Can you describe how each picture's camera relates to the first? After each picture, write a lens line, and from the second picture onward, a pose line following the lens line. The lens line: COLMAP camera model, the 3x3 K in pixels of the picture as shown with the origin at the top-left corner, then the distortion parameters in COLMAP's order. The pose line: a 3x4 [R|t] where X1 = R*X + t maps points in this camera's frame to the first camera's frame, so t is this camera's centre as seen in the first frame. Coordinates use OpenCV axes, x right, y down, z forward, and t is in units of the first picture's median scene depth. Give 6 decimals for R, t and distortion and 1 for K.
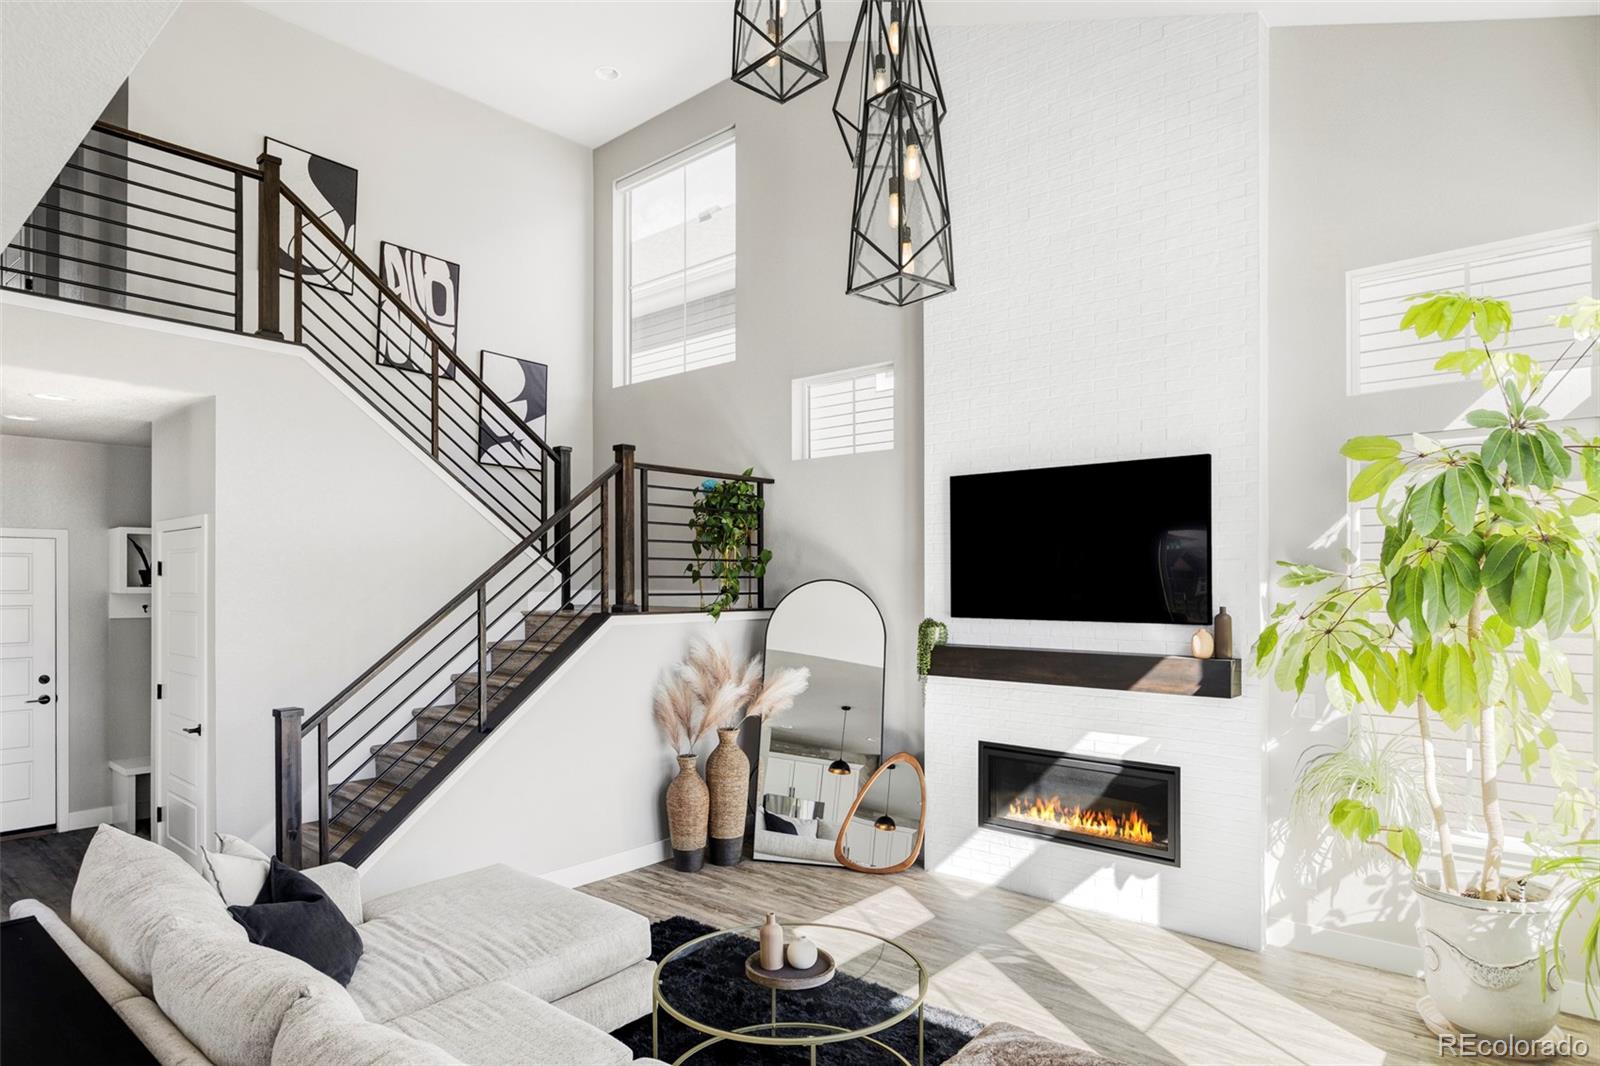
lens RADIAL K [[914.9, 0, 799.0], [0, 914.9, 580.5], [0, 0, 1]] dist [0.000616, -0.000410]
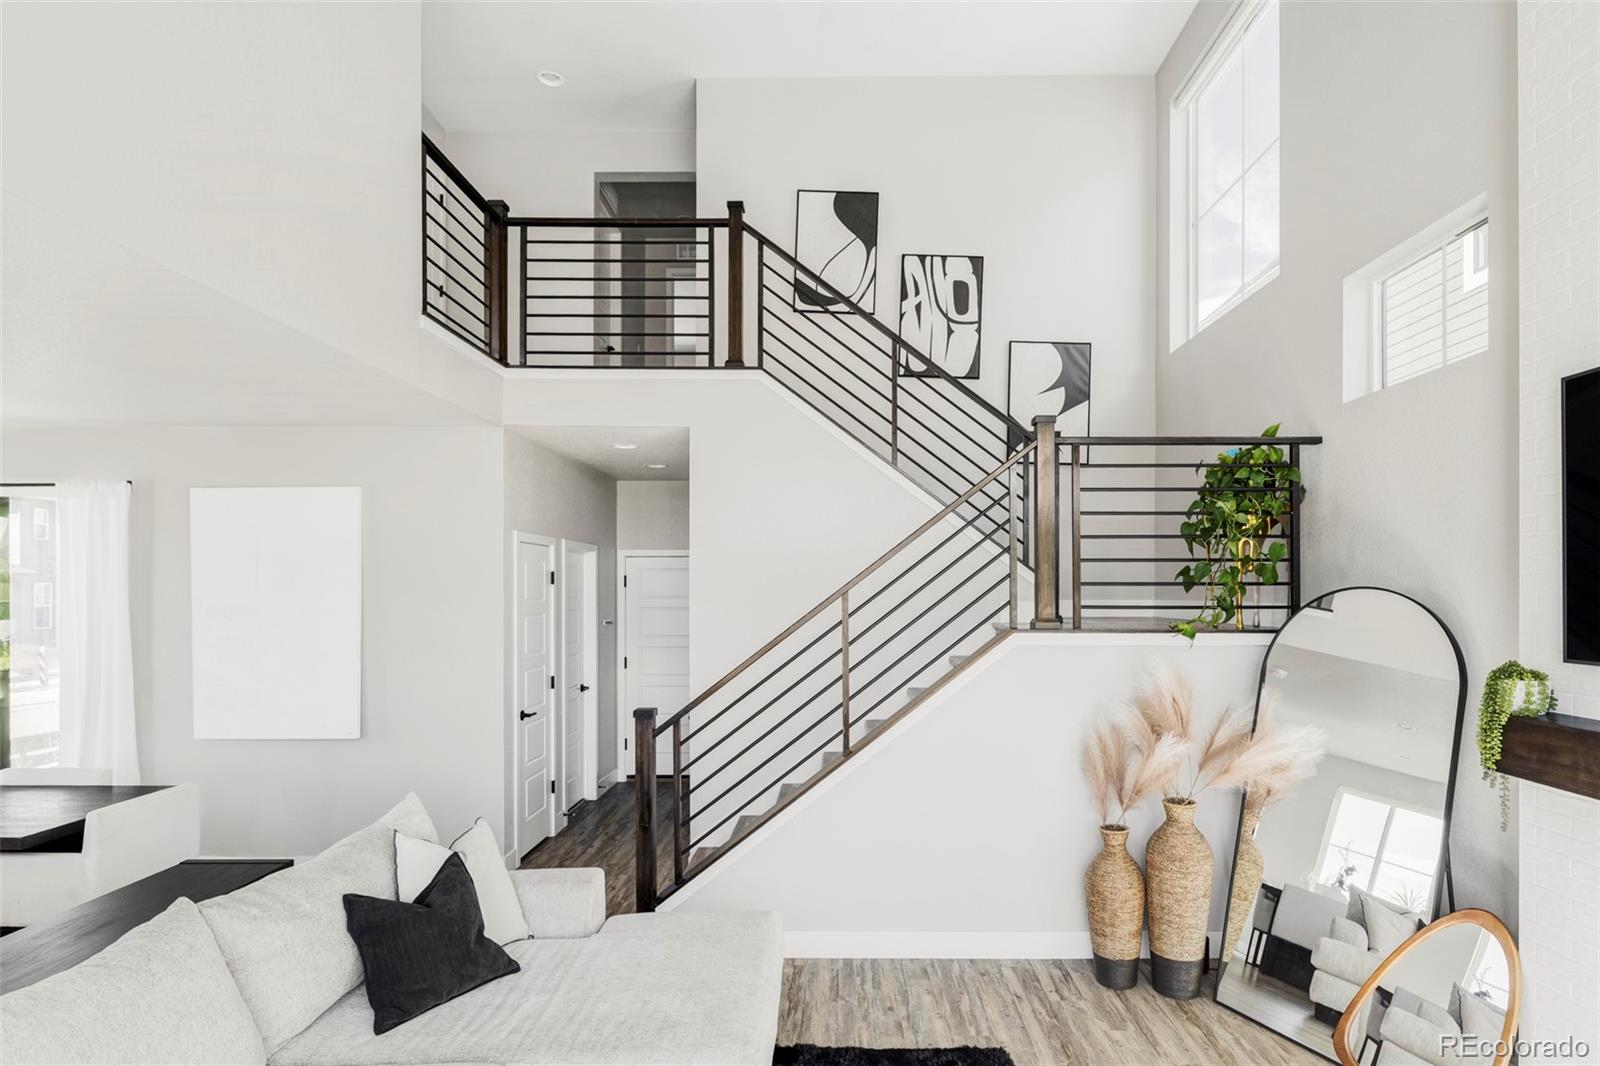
lens RADIAL K [[853.0, 0, 832.1], [0, 853.0, 588.8], [0, 0, 1]] dist [-0.000212, -0.000127]
pose [[0.651141, 0.000269, -0.758957, 0.257948], [-0.001154, 0.999999, -0.000636, 0.000863], [0.758956, 0.001290, 0.651141, 0.395904]]
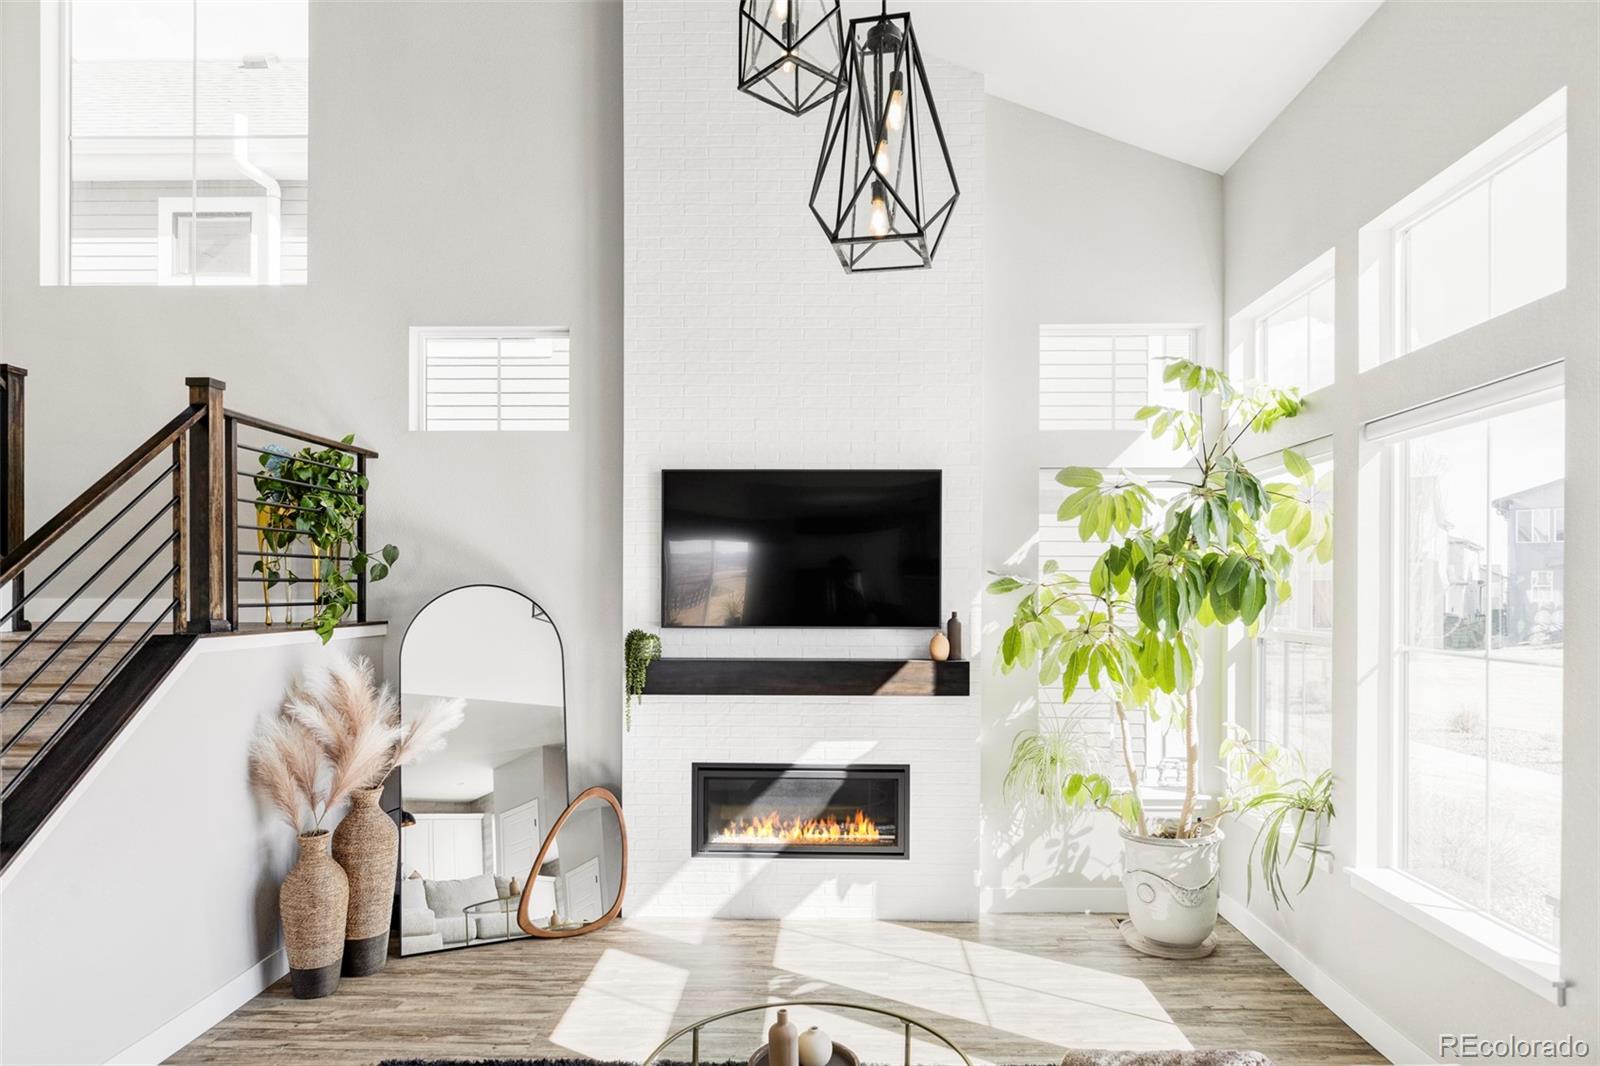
lens RADIAL K [[925.2, 0, 830.0], [0, 925.2, 591.8], [0, 0, 1]] dist [-0.001492, -0.001050]
pose [[0.765596, -0.000684, 0.643321, -0.285224], [-0.003906, 0.999976, 0.005712, -0.000630], [-0.643310, -0.006886, 0.765575, 0.204930]]
